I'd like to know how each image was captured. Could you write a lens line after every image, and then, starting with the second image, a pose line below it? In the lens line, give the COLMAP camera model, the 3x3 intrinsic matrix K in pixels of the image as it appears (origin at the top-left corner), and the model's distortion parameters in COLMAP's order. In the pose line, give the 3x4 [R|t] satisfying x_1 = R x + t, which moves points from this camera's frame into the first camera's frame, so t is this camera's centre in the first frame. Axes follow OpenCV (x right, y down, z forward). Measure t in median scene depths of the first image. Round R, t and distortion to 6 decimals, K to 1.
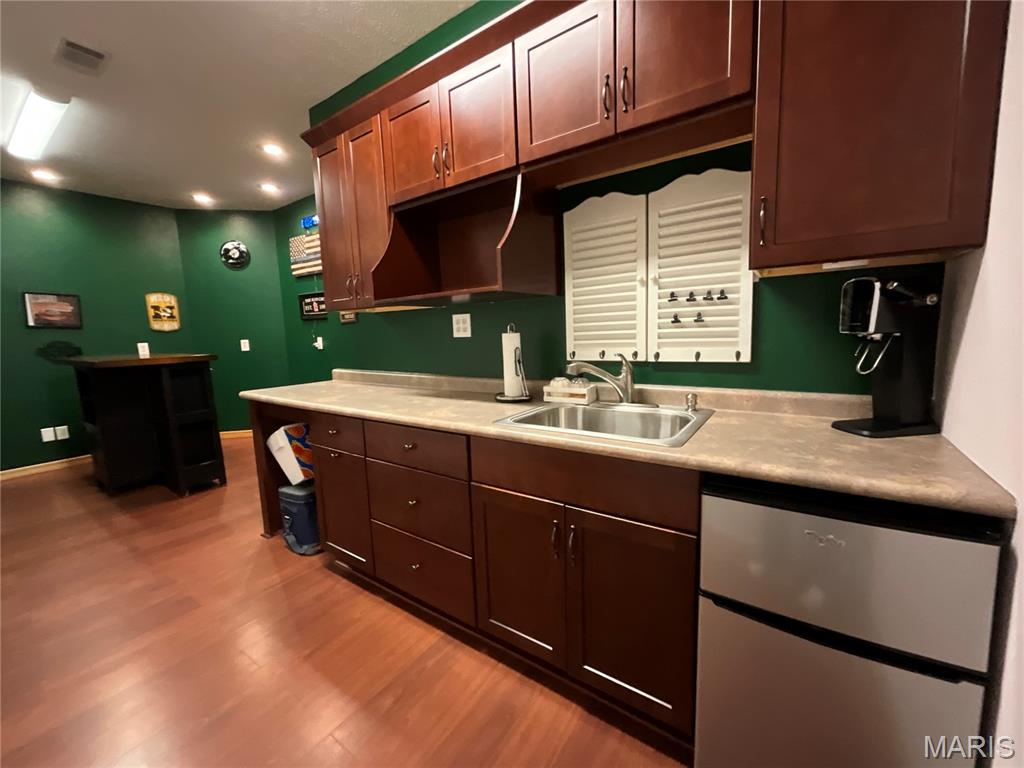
lens RADIAL K [[413.6, 0, 512.0], [0, 413.6, 384.0], [0, 0, 1]] dist [0.001824, 0.000199]
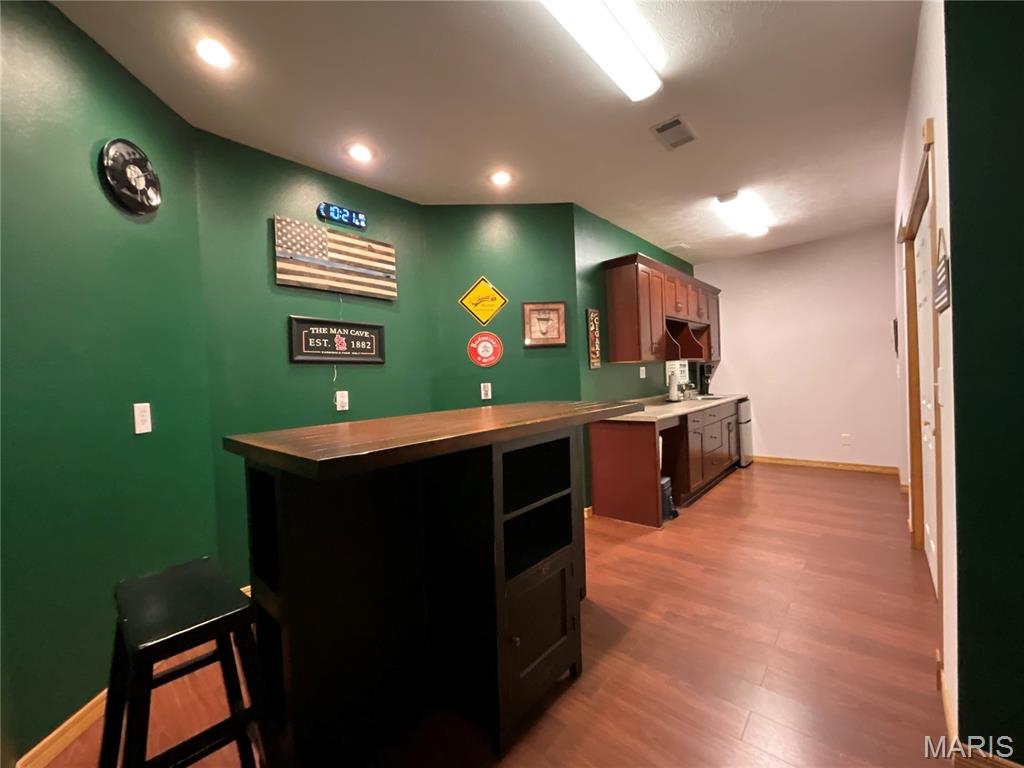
lens RADIAL K [[413.6, 0, 512.0], [0, 413.6, 384.0], [0, 0, 1]] dist [0.001824, 0.000199]
pose [[0.106172, 0.014881, 0.994236, -1.060156], [0.164919, 0.985776, -0.032365, -0.061528], [-0.980576, 0.167405, 0.102208, 0.685291]]
